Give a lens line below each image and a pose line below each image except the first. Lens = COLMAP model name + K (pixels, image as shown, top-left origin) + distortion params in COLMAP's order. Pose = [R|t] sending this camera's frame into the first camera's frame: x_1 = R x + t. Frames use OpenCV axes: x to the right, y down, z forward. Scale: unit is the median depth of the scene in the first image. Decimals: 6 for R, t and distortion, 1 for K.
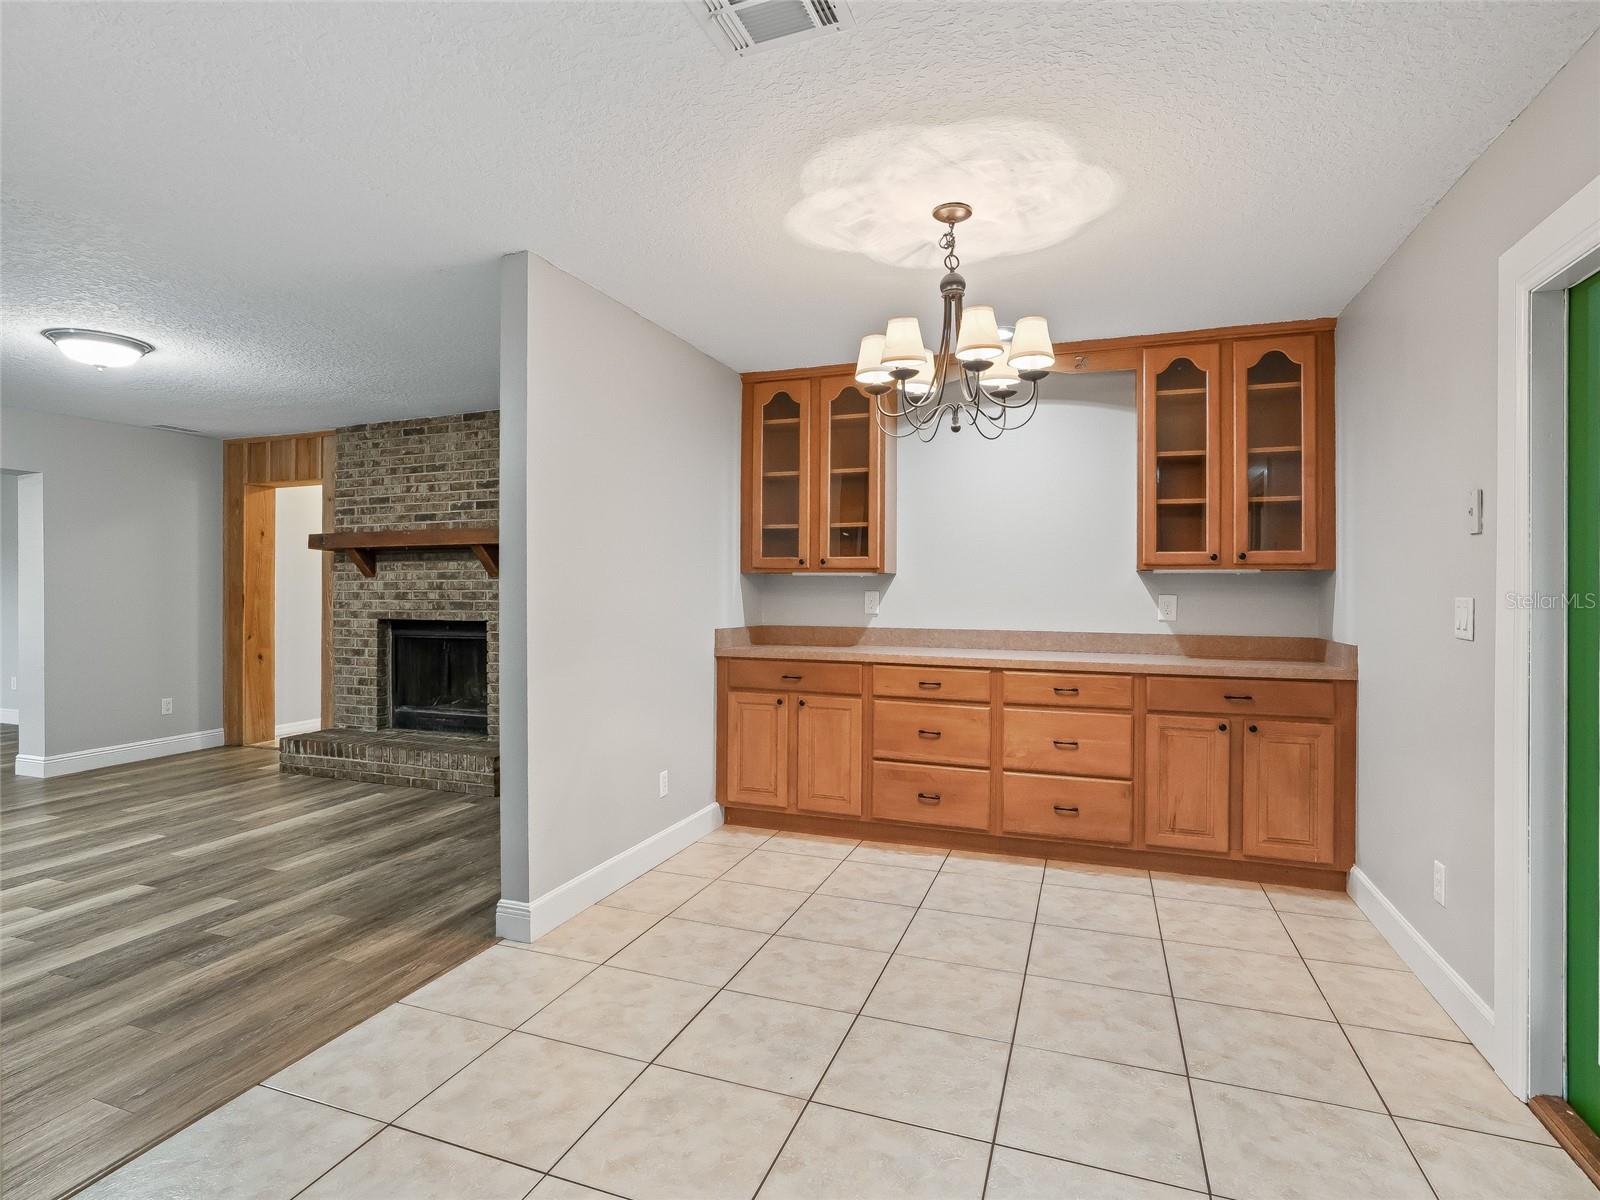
lens RADIAL K [[828.2, 0, 789.5], [0, 828.2, 589.9], [0, 0, 1]] dist [-0.020292, 0.013597]
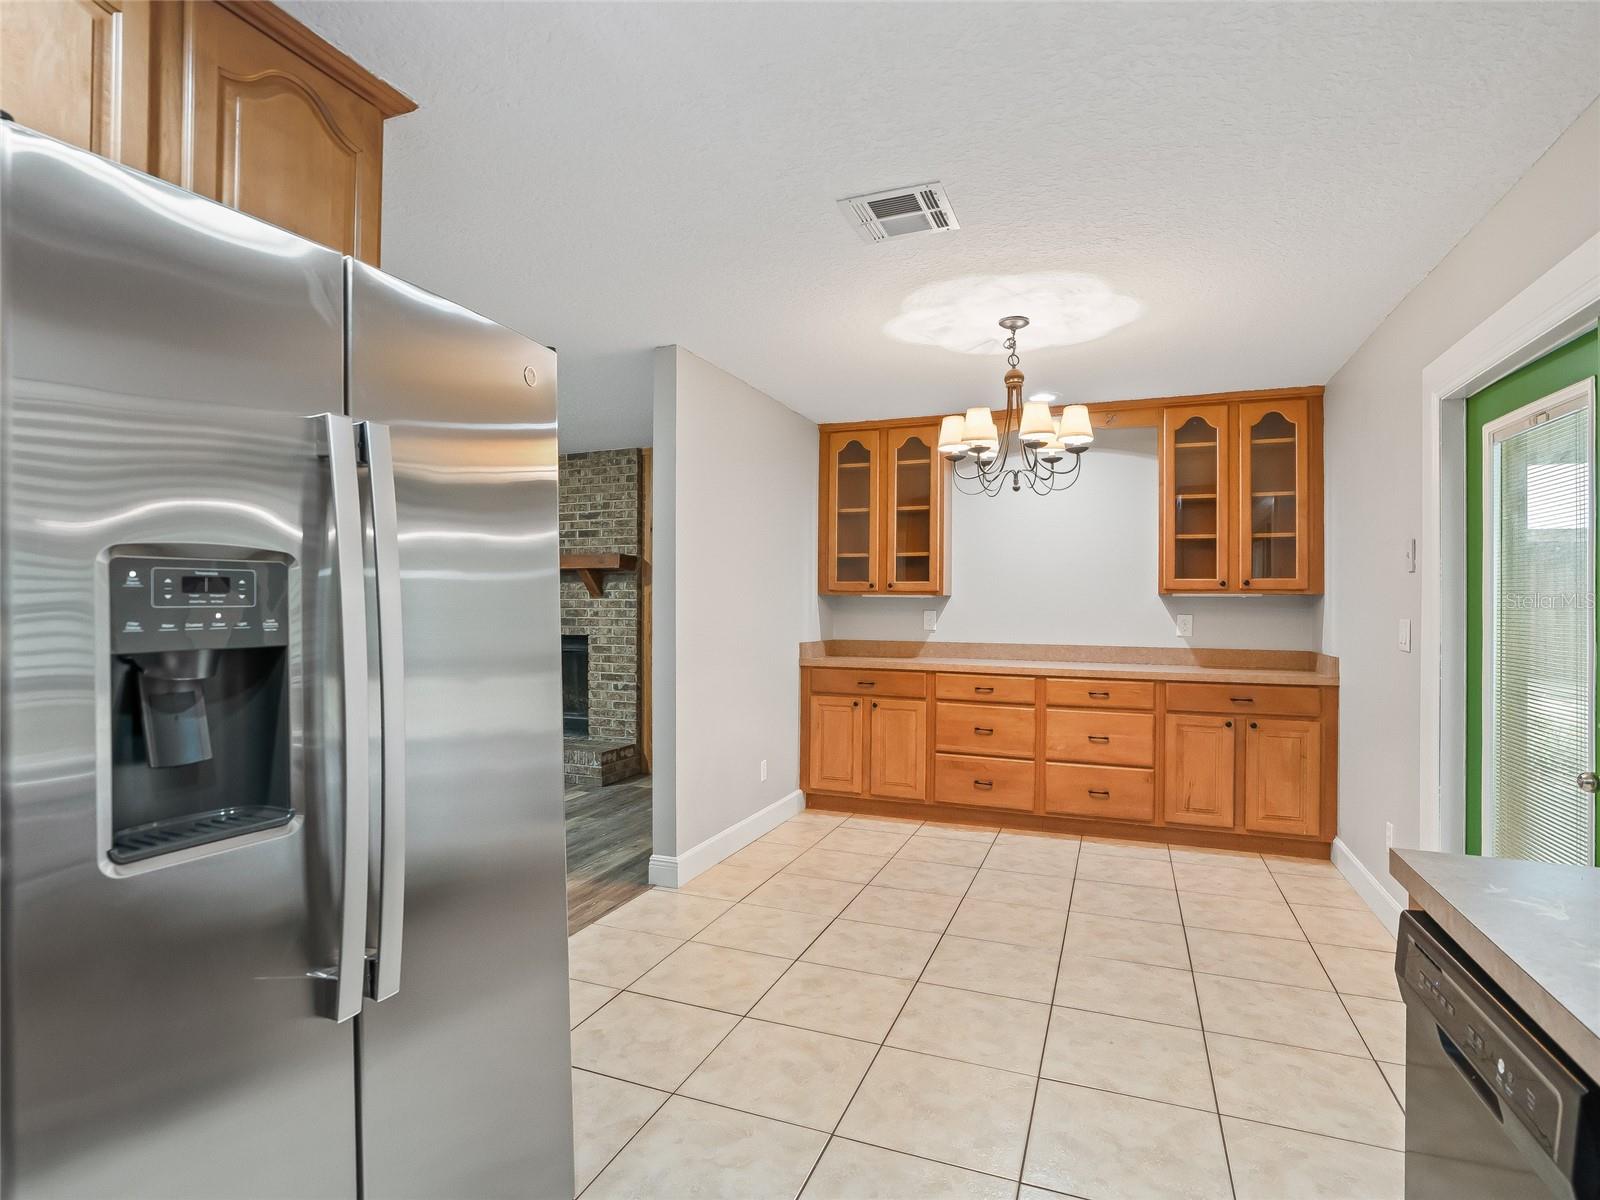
lens RADIAL K [[828.2, 0, 801.9], [0, 828.2, 602.8], [0, 0, 1]] dist [-0.020292, 0.013597]
pose [[0.999893, 0.002158, -0.014466, -0.079349], [-0.002194, 0.999995, -0.002460, -0.007455], [0.014461, 0.002491, 0.999892, -0.206936]]
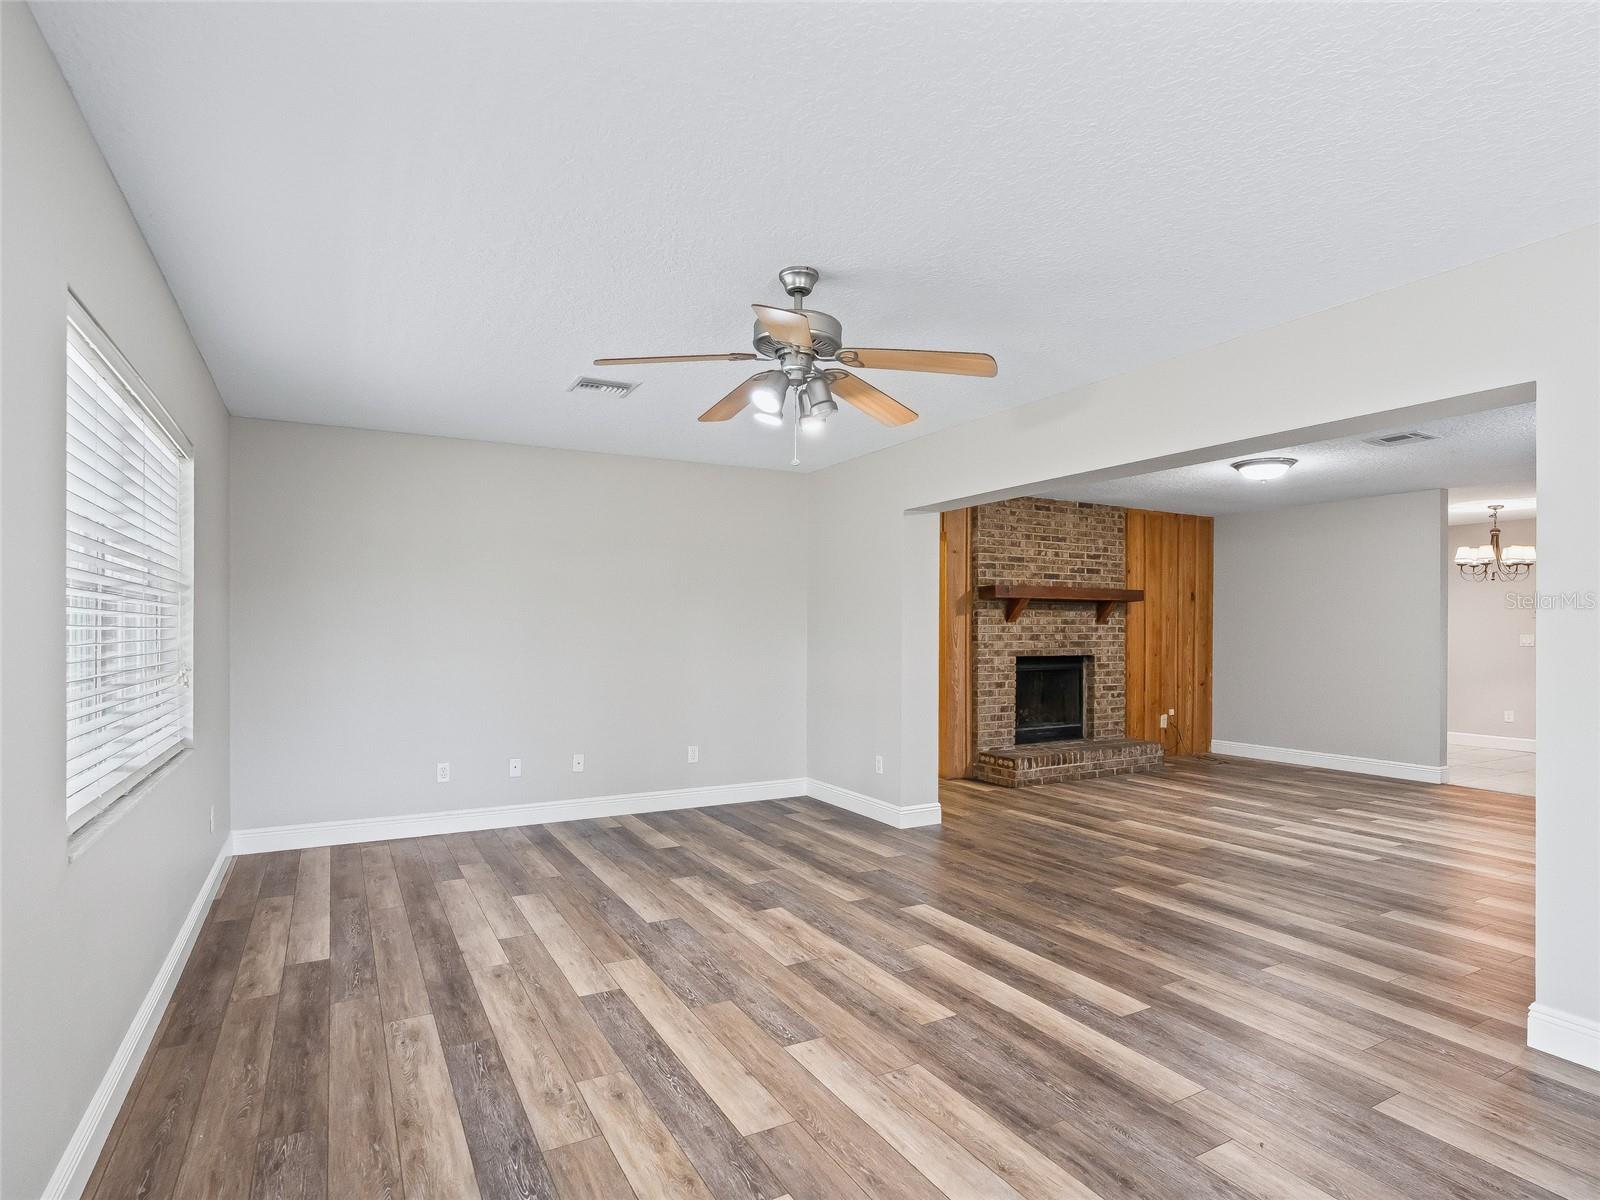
lens RADIAL K [[828.2, 0, 813.6], [0, 828.2, 640.8], [0, 0, 1]] dist [-0.020292, 0.013597]
pose [[0.634112, -0.007795, 0.773202, -2.554599], [-0.000330, 0.999946, 0.010351, -0.000482], [-0.773241, -0.006819, 0.634075, 0.711282]]
